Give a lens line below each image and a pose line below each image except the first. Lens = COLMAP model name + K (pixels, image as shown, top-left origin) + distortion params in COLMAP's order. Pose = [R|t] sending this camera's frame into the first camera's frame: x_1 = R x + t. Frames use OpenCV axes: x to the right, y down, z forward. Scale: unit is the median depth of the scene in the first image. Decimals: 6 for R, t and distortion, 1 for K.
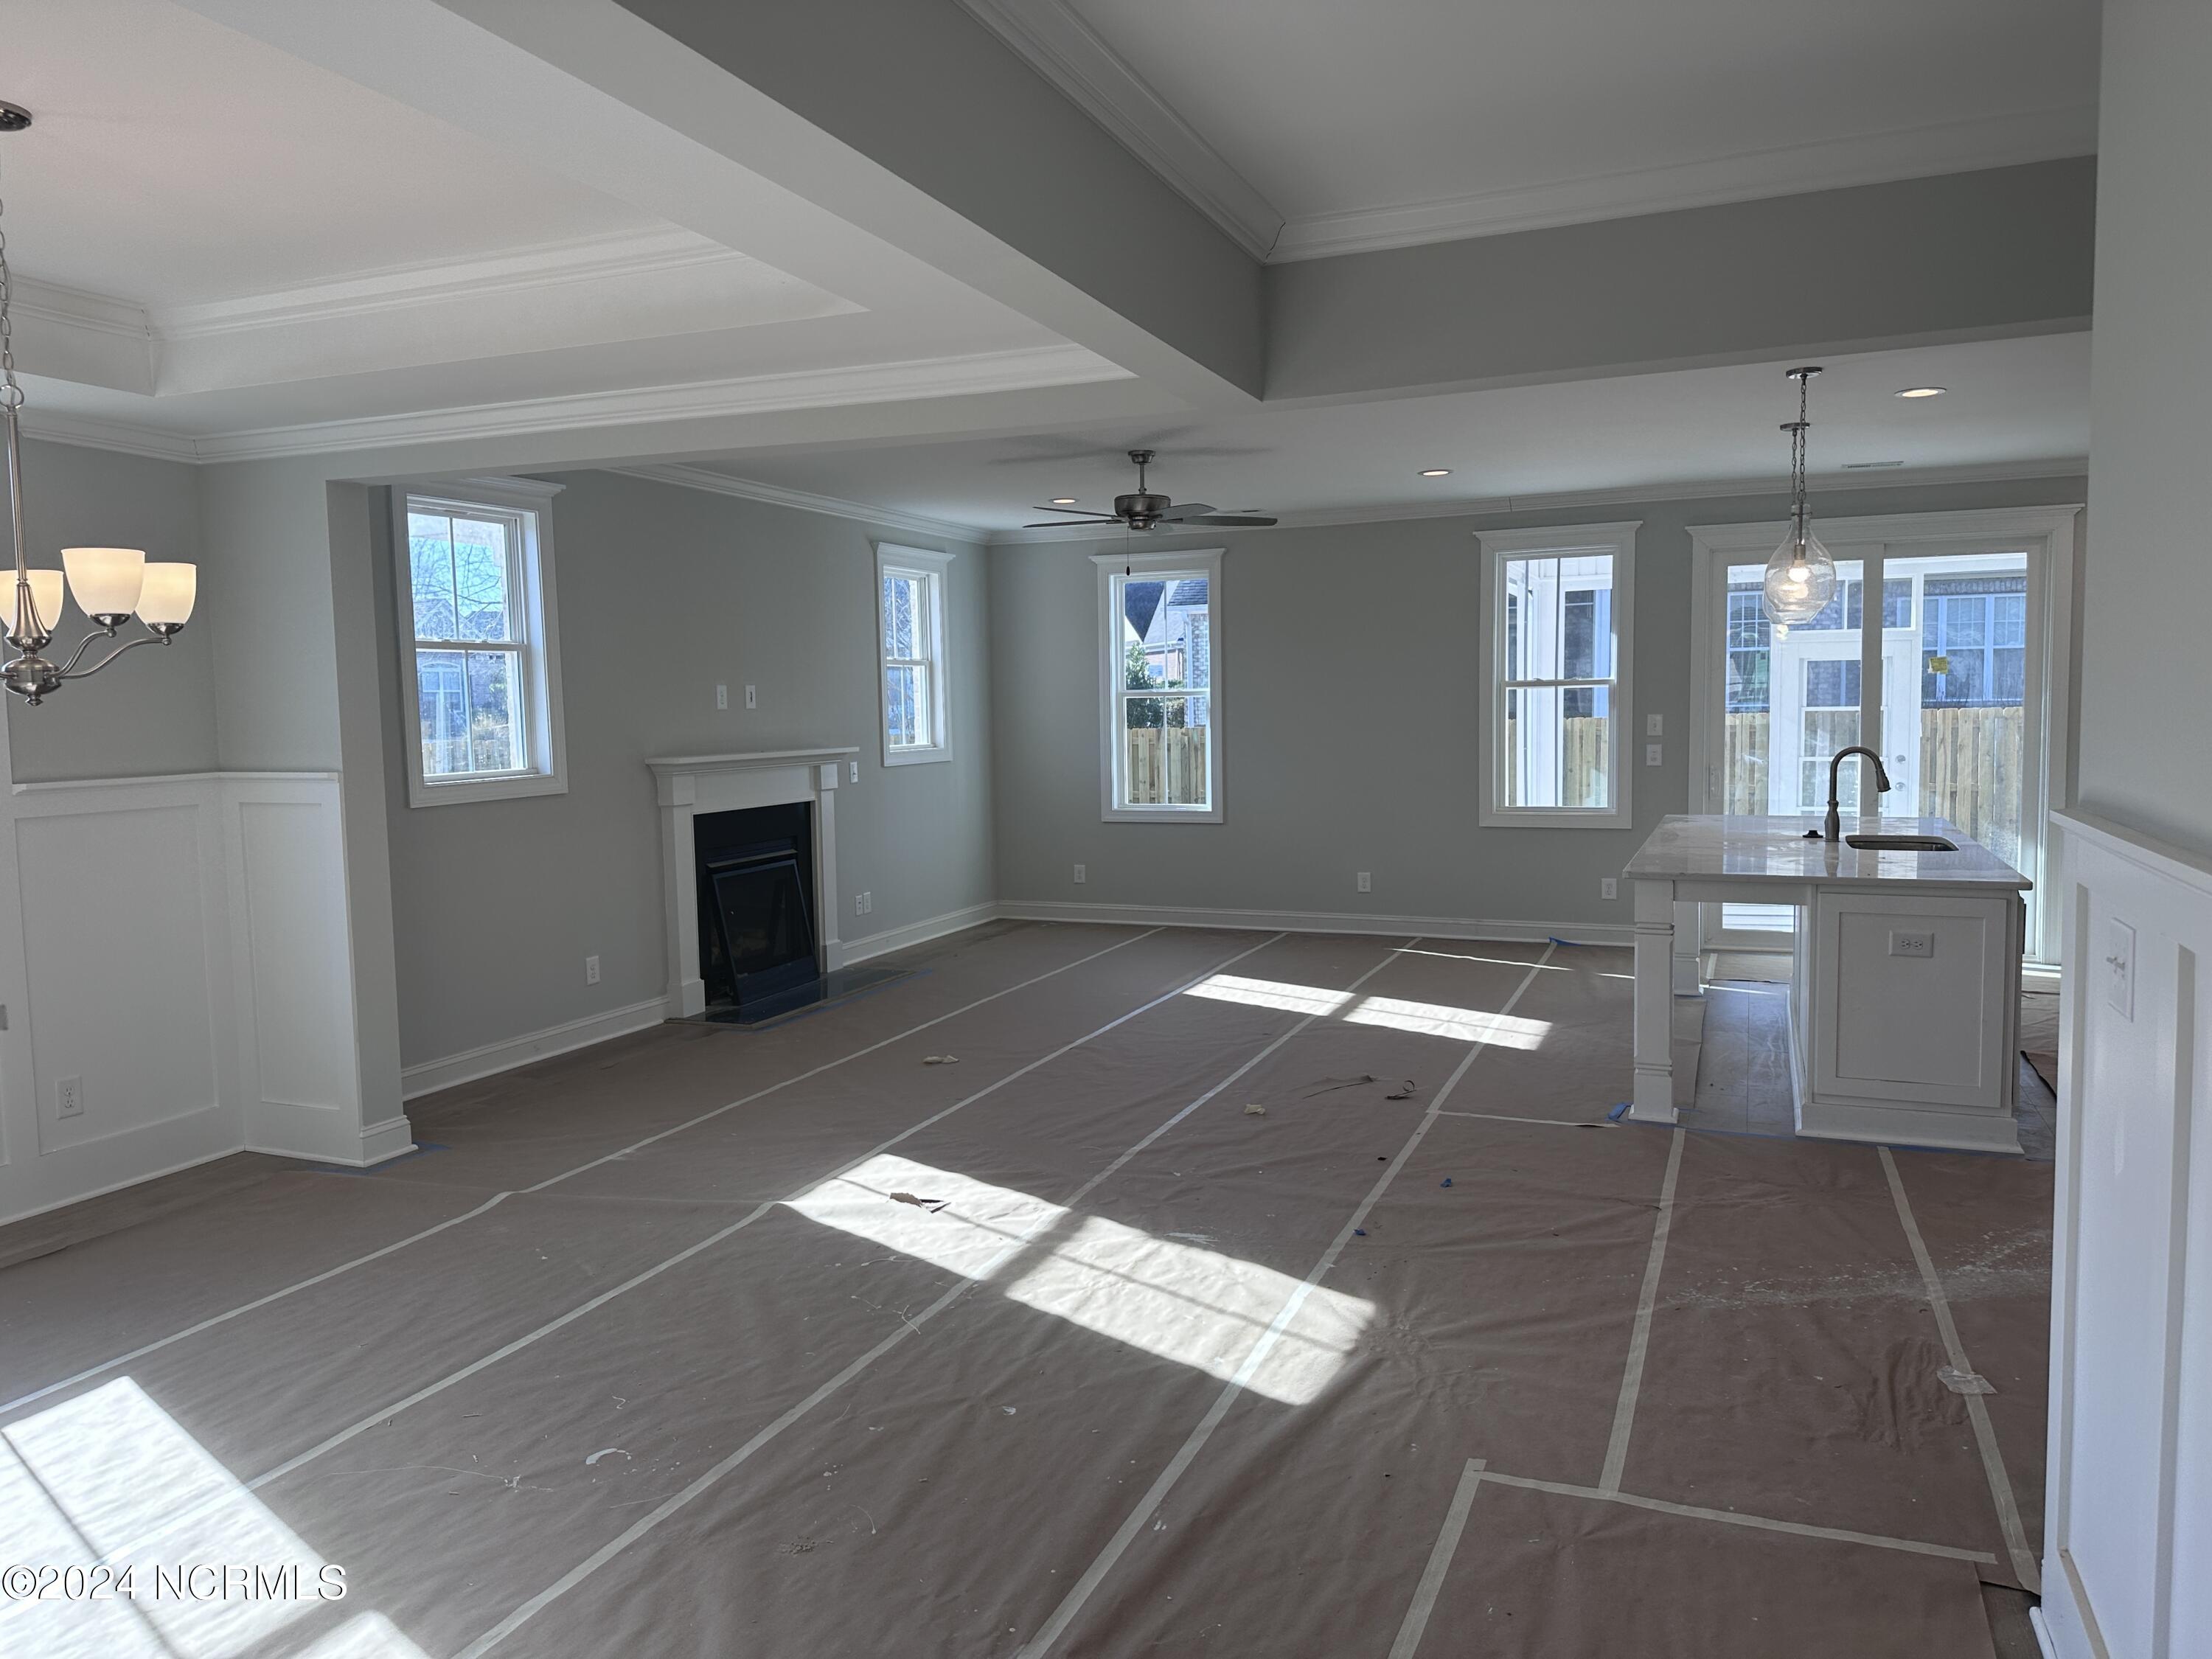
lens RADIAL K [[1521.8, 0, 1106.0], [0, 1521.8, 829.5], [0, 0, 1]] dist [0.002264, 0.000805]
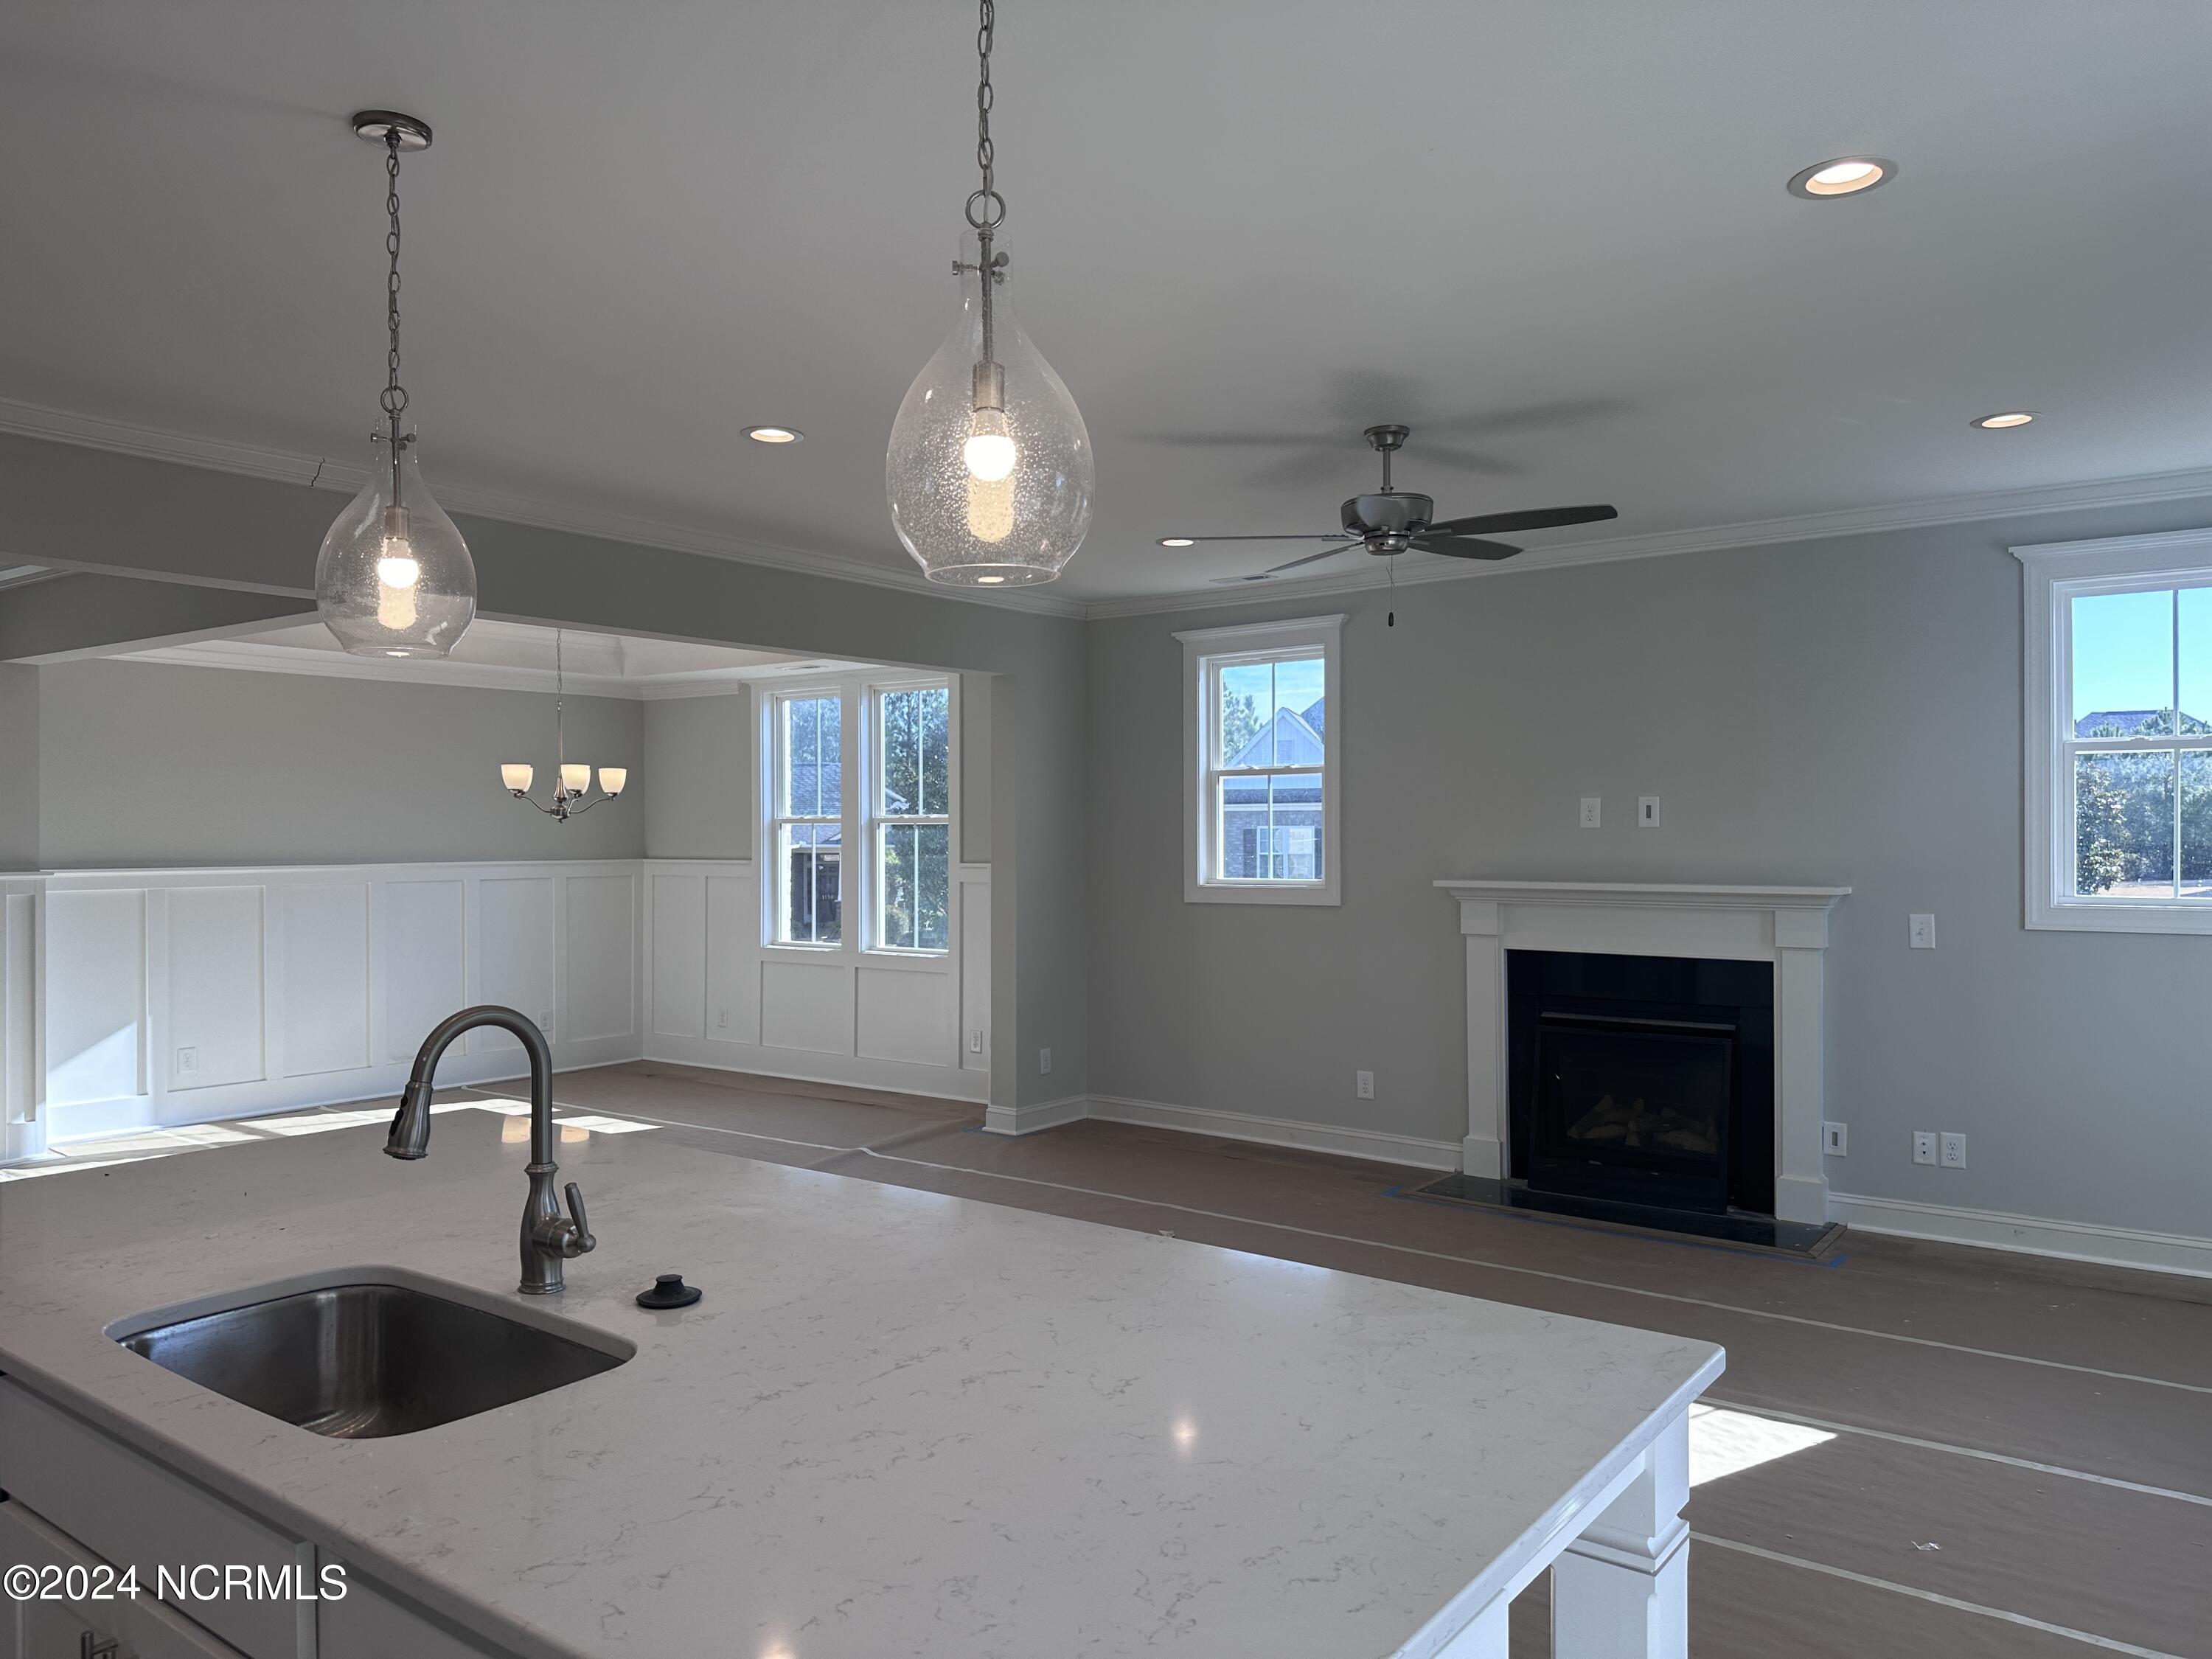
lens RADIAL K [[1521.8, 0, 1106.0], [0, 1521.8, 829.5], [0, 0, 1]] dist [0.002264, 0.000805]
pose [[-0.288768, 0.016015, -0.957265, 0.635663], [-0.069952, 0.996835, 0.037779, -0.096559], [0.954840, 0.077872, -0.286733, 1.052671]]
